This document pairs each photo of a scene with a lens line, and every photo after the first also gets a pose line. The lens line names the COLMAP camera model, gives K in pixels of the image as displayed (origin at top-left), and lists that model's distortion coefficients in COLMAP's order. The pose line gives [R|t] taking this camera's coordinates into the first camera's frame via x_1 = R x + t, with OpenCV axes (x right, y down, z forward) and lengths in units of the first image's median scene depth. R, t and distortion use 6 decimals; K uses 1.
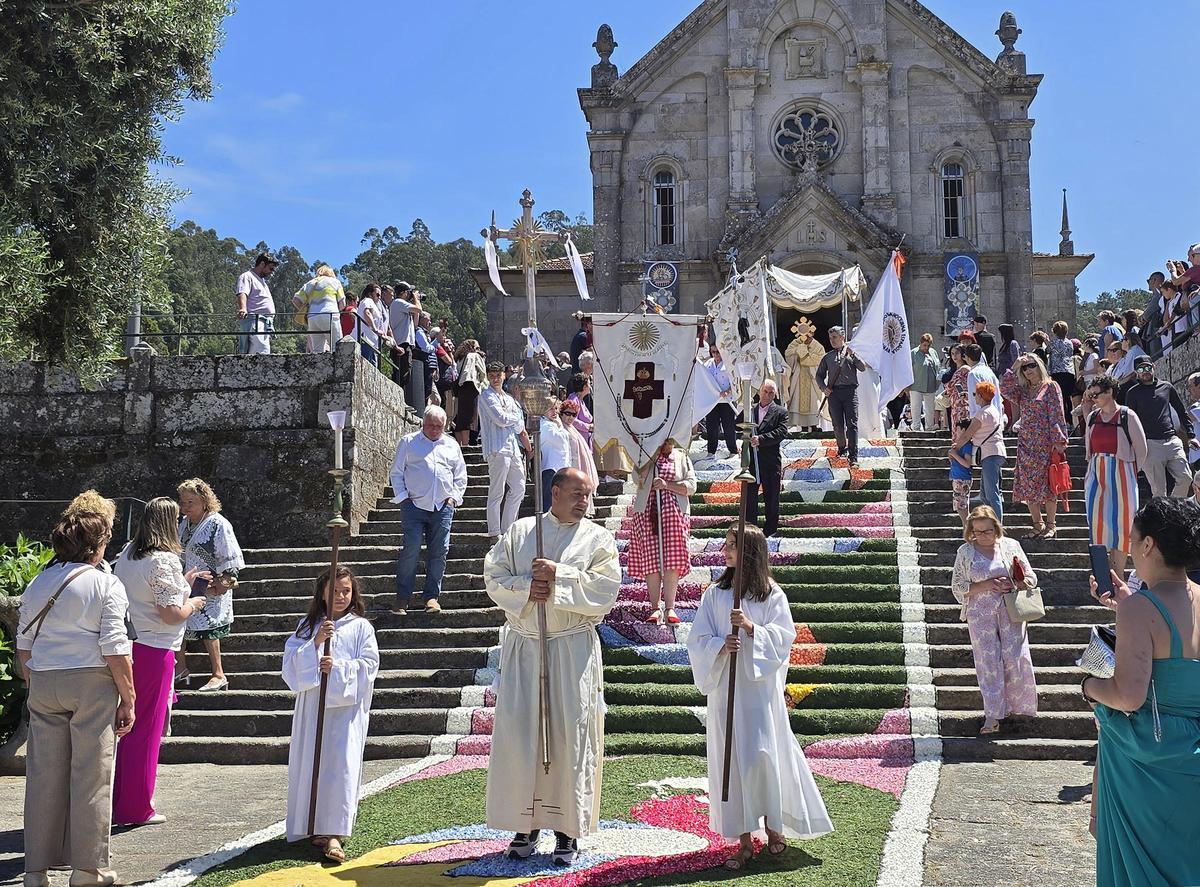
lens RADIAL K [[1438.8, 0, 618.1], [0, 1438.8, 441.6], [0, 0, 1]] dist [0.068967, -0.007602]
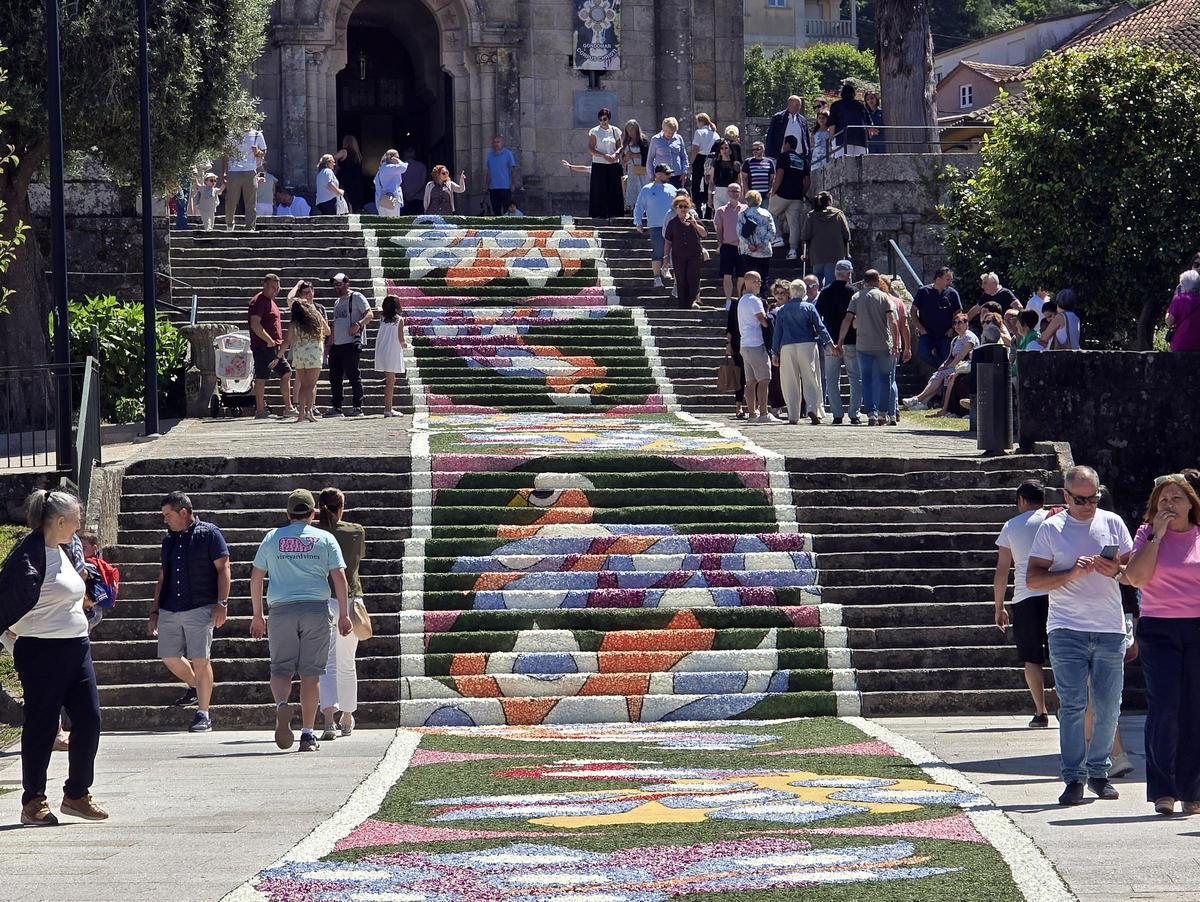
lens RADIAL K [[5363.8, 0, 600.0], [0, 5363.8, 451.0], [0, 0, 1]] dist [0.270369, -0.396040]
pose [[0.959597, 0.005704, 0.281320, -0.524292], [-0.023378, 0.997954, 0.059507, -0.043089], [-0.280405, -0.063680, 0.957767, -1.615398]]
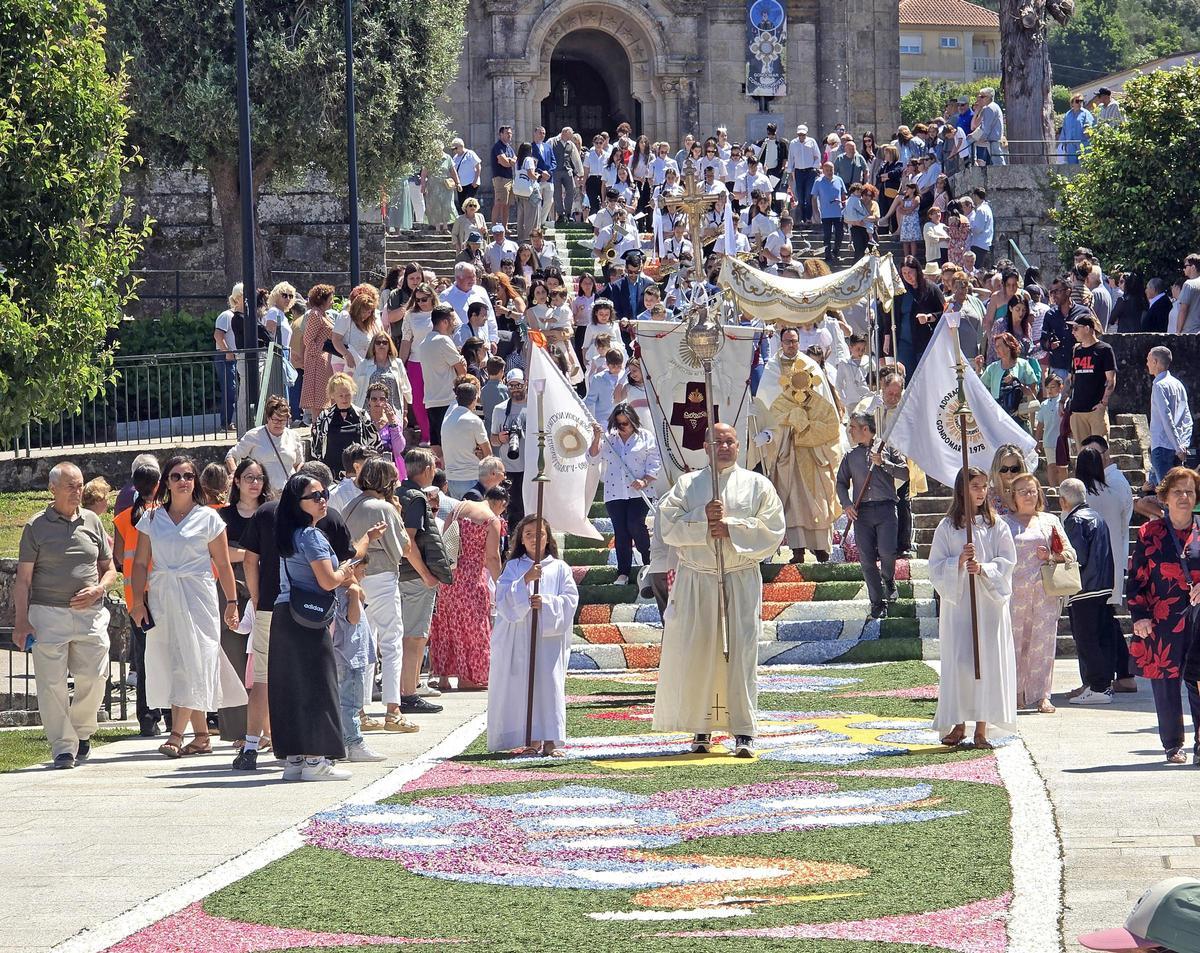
lens RADIAL K [[4509.5, 0, 638.5], [0, 4509.5, 477.5], [0, 0, 1]] dist [0.270300, -0.828553]
pose [[0.969634, -0.000883, 0.244557, -0.482676], [-0.017164, 0.997282, 0.071654, -0.039175], [-0.243956, -0.073676, 0.966984, -1.558855]]
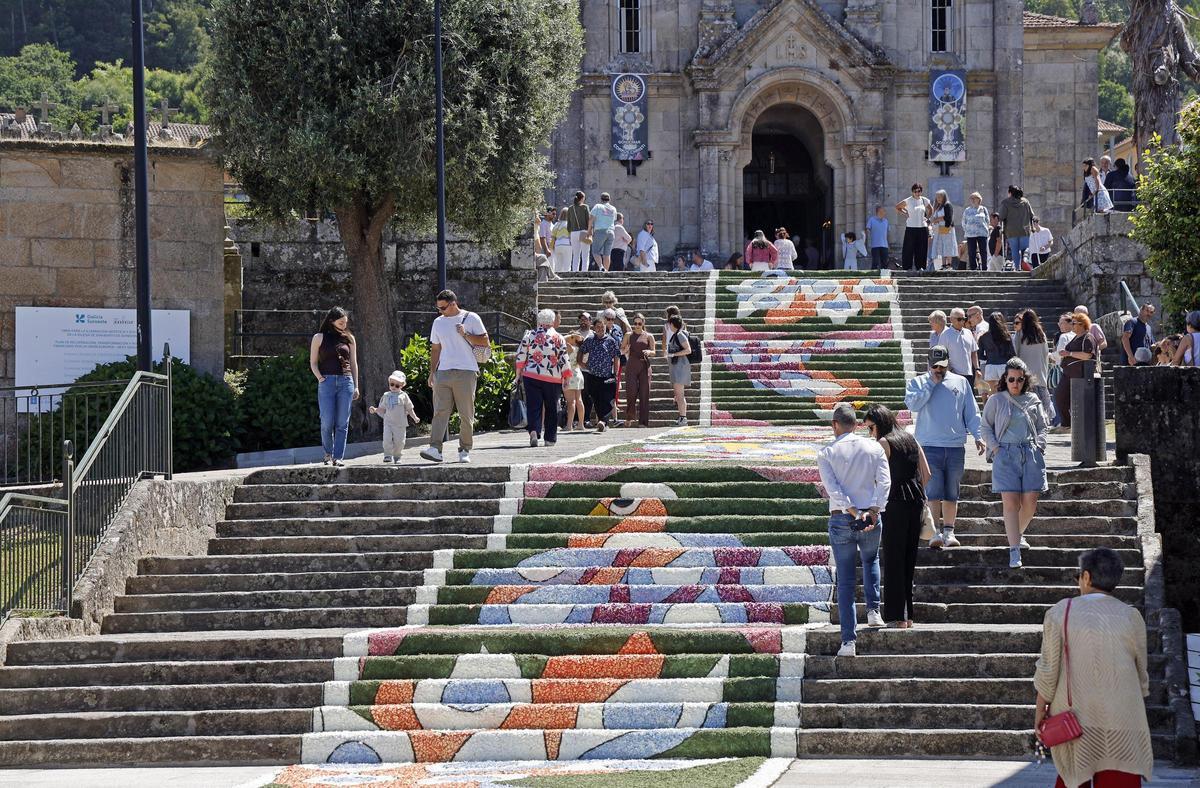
lens RADIAL K [[3375.8, 0, 600.0], [0, 3375.8, 394.0], [0, 0, 1]] dist [0.638626, 0.044415]
pose [[0.991629, 0.008725, 0.128821, -0.273542], [-0.014778, 0.998827, 0.046104, -0.020905], [-0.128268, -0.047622, 0.990595, -1.190446]]
